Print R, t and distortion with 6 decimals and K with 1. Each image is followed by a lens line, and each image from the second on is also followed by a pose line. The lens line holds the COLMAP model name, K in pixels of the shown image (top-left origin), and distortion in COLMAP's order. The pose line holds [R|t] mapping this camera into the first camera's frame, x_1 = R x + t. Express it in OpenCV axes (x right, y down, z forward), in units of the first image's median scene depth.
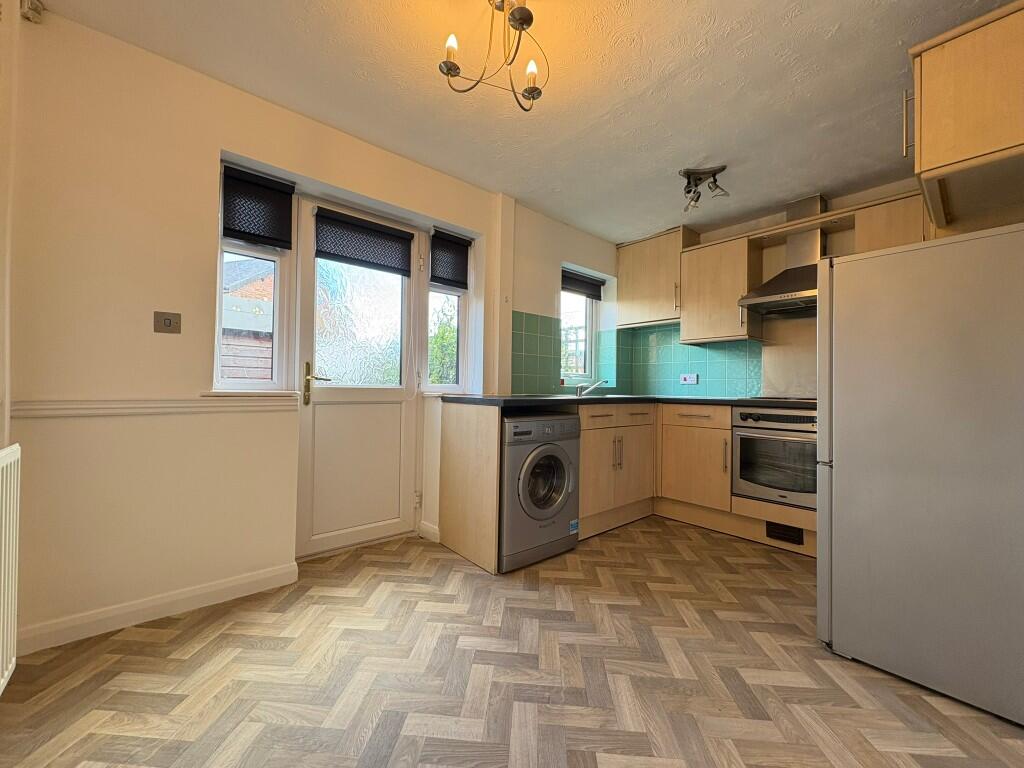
lens RADIAL K [[406.9, 0, 510.5], [0, 406.9, 383.2], [0, 0, 1]] dist [-0.000770, 0.000638]
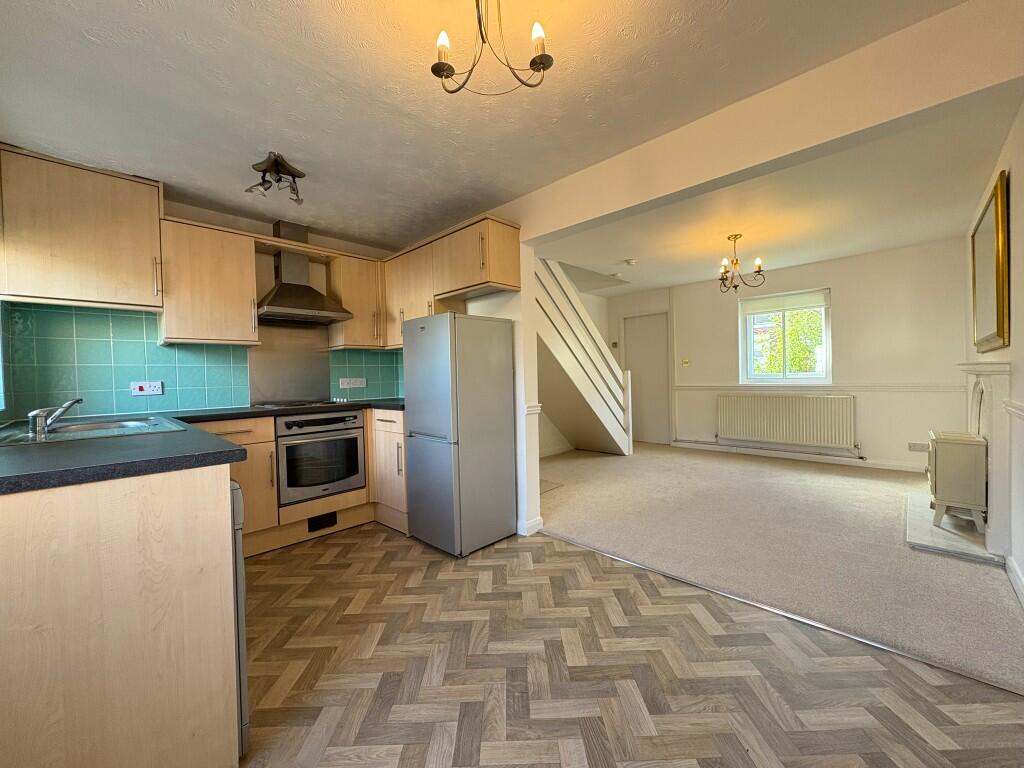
lens RADIAL K [[406.9, 0, 510.5], [0, 406.9, 383.2], [0, 0, 1]] dist [-0.000770, 0.000638]
pose [[-0.085486, -0.032876, 0.995797, -0.478430], [0.009875, 0.999378, 0.033842, -0.051181], [-0.996290, 0.012726, -0.085108, 0.545472]]
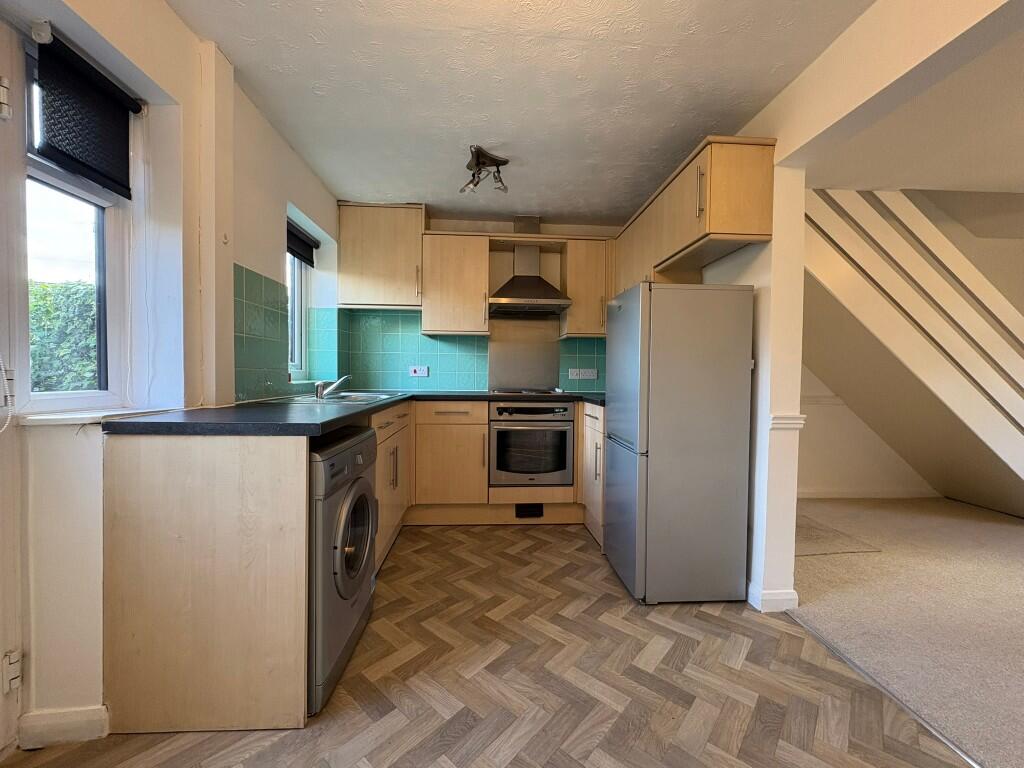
lens RADIAL K [[406.9, 0, 510.5], [0, 406.9, 383.2], [0, 0, 1]] dist [-0.000770, 0.000638]
pose [[0.605436, -0.028415, 0.795387, -0.247302], [-0.011569, 0.998943, 0.044493, -0.036626], [-0.795810, -0.036139, 0.604467, 0.351188]]
